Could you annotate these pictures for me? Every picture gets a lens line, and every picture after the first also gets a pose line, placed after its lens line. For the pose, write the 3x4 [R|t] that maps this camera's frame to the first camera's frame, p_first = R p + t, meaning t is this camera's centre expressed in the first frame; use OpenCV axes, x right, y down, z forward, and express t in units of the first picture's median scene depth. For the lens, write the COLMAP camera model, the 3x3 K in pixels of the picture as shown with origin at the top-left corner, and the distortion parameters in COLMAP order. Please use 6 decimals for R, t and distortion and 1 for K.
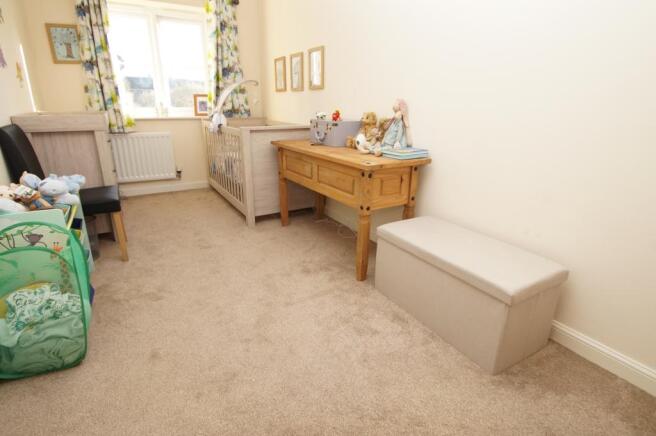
lens RADIAL K [[334.2, 0, 328.0], [0, 334.2, 218.0], [0, 0, 1]] dist [0.002509, -0.011104]
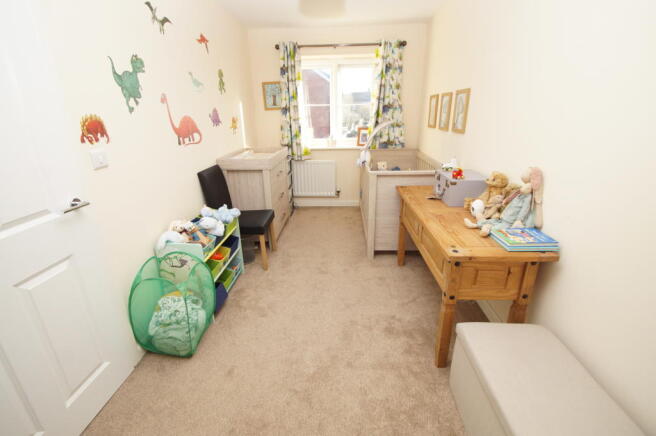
lens RADIAL K [[290.2, 0, 328.0], [0, 290.2, 218.0], [0, 0, 1]] dist [0.000295, -0.000141]
pose [[0.830977, 0.167397, -0.530524, 0.138996], [-0.155191, 0.985549, 0.067890, -0.149171], [0.534222, 0.025918, 0.844947, 0.119176]]
